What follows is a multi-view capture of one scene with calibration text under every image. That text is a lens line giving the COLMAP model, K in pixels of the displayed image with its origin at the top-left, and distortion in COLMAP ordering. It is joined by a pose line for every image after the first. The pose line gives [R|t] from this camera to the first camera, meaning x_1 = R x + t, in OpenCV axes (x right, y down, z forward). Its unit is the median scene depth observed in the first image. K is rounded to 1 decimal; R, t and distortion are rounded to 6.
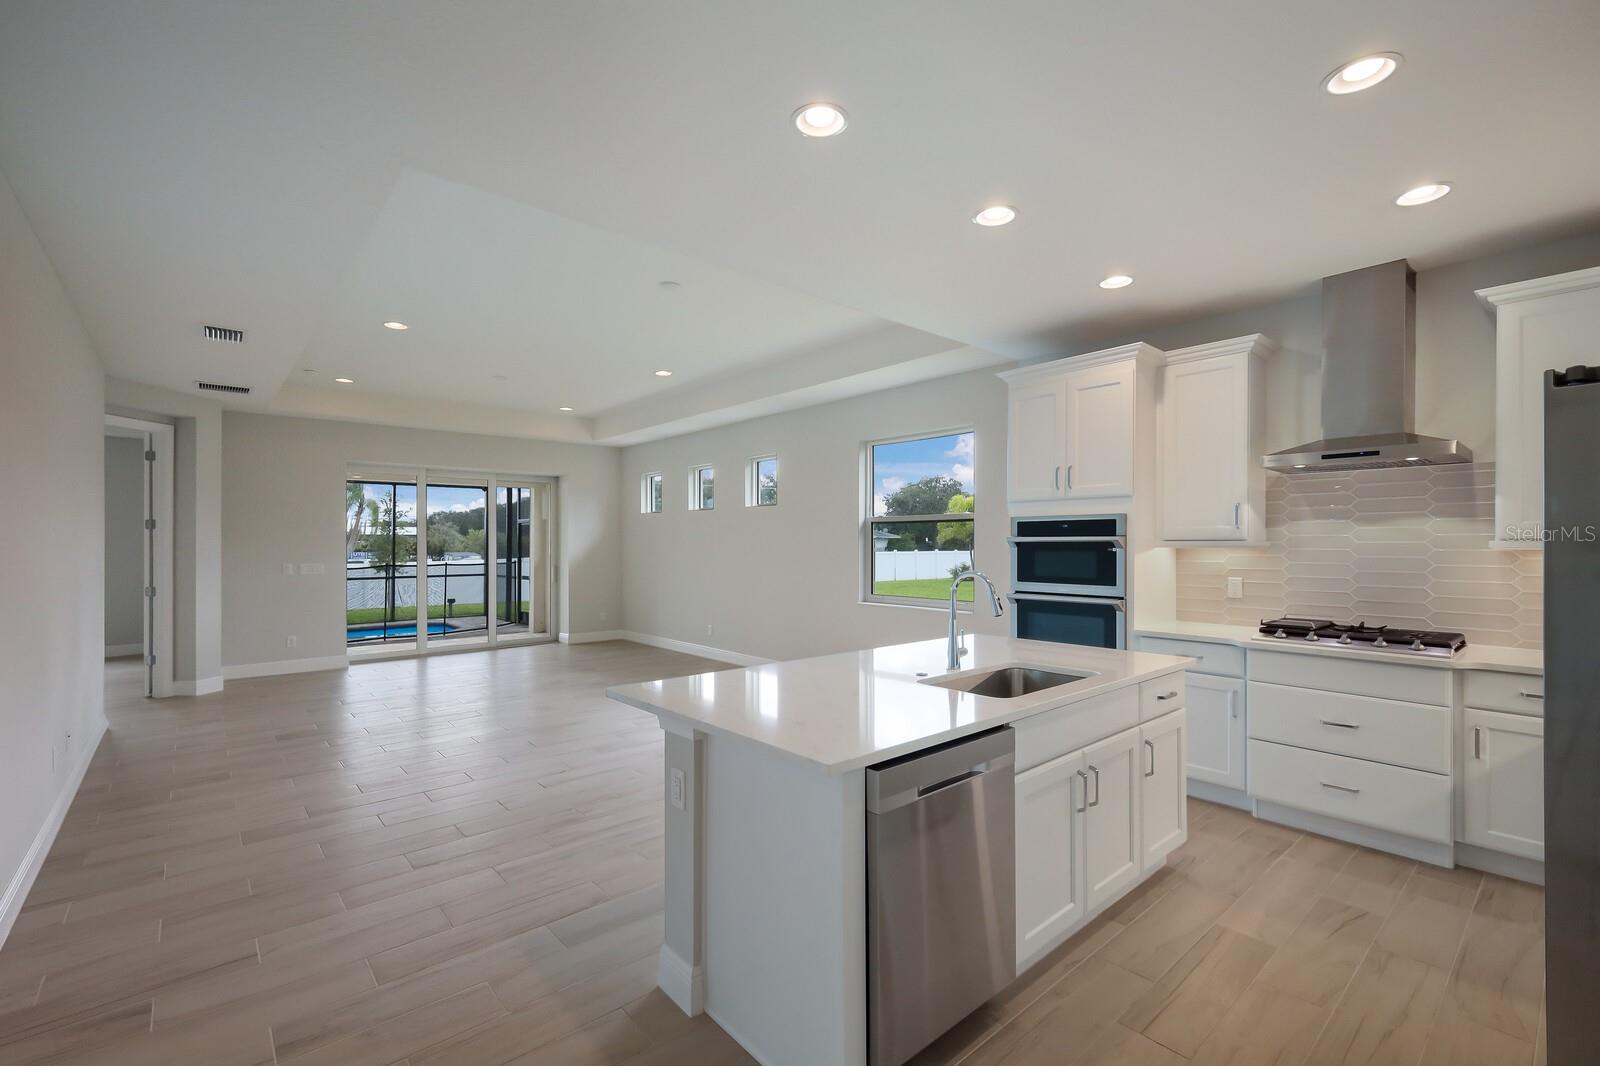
lens RADIAL K [[710.2, 0, 799.7], [0, 710.2, 541.2], [0, 0, 1]] dist [0.028798, 0.000389]
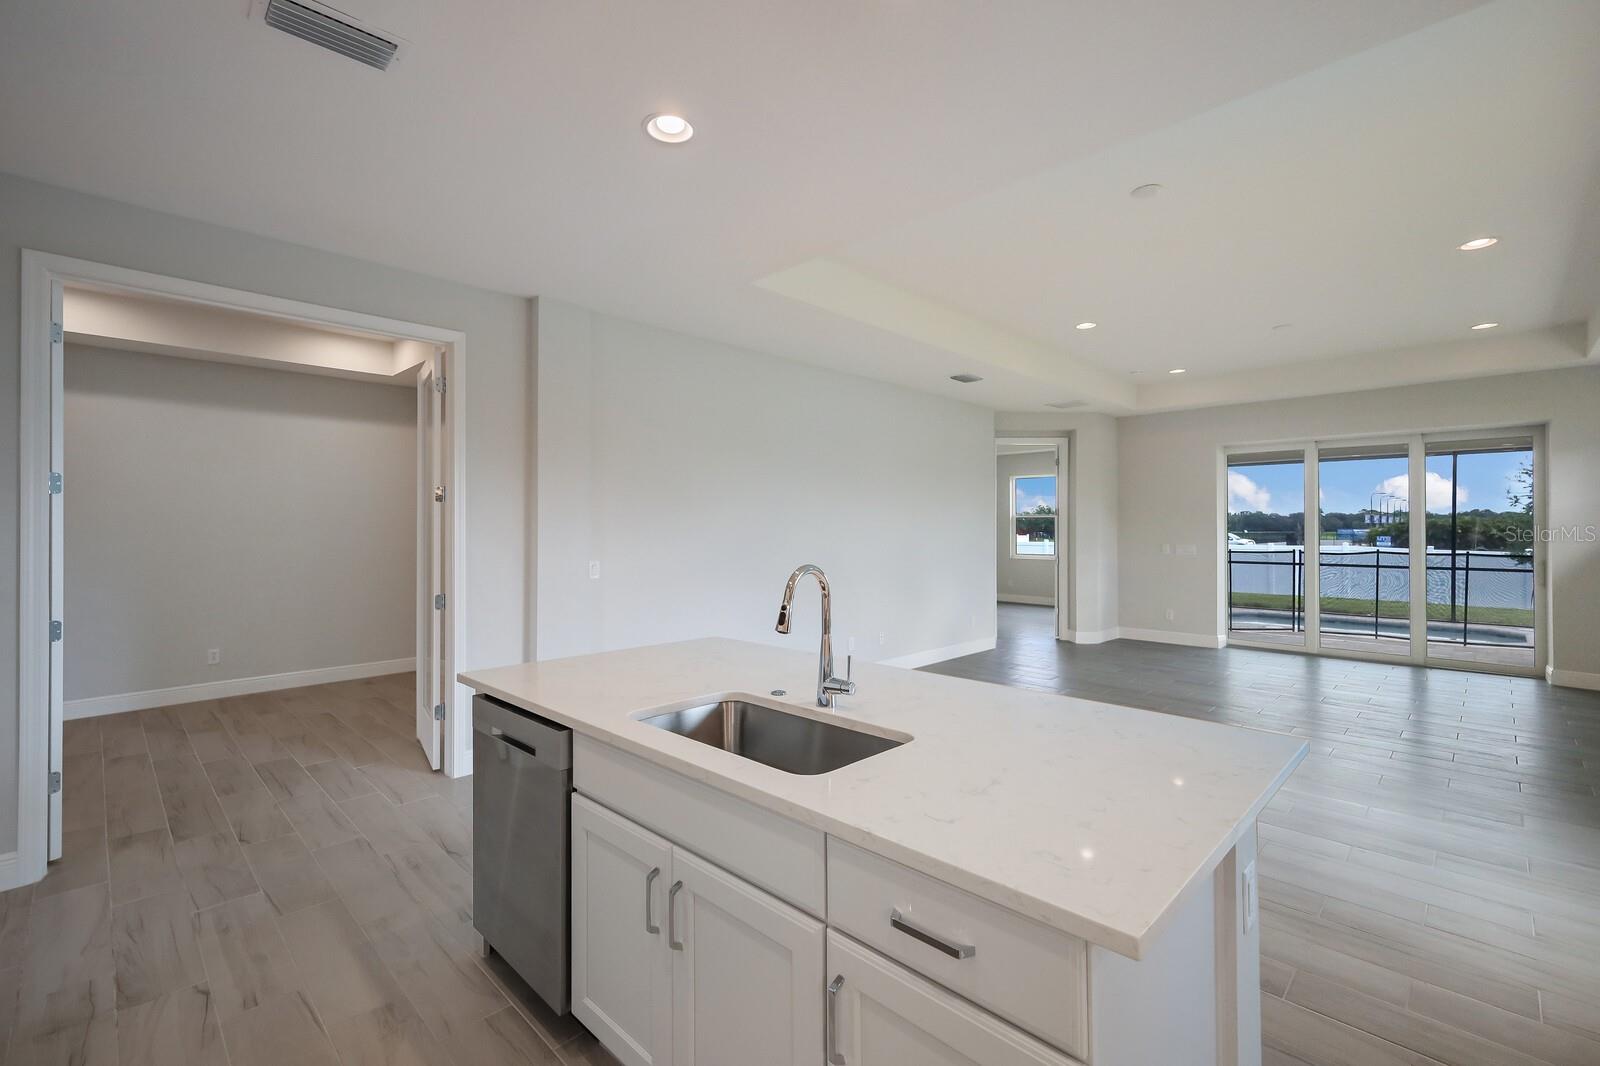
lens RADIAL K [[685.7, 0, 754.0], [0, 685.7, 534.8], [0, 0, 1]] dist [0.001092, 0.000184]
pose [[0.054088, 0.013978, -0.998438, 0.264467], [0.003131, 0.999895, 0.014168, -0.001058], [0.998531, -0.003893, 0.054039, 0.261699]]
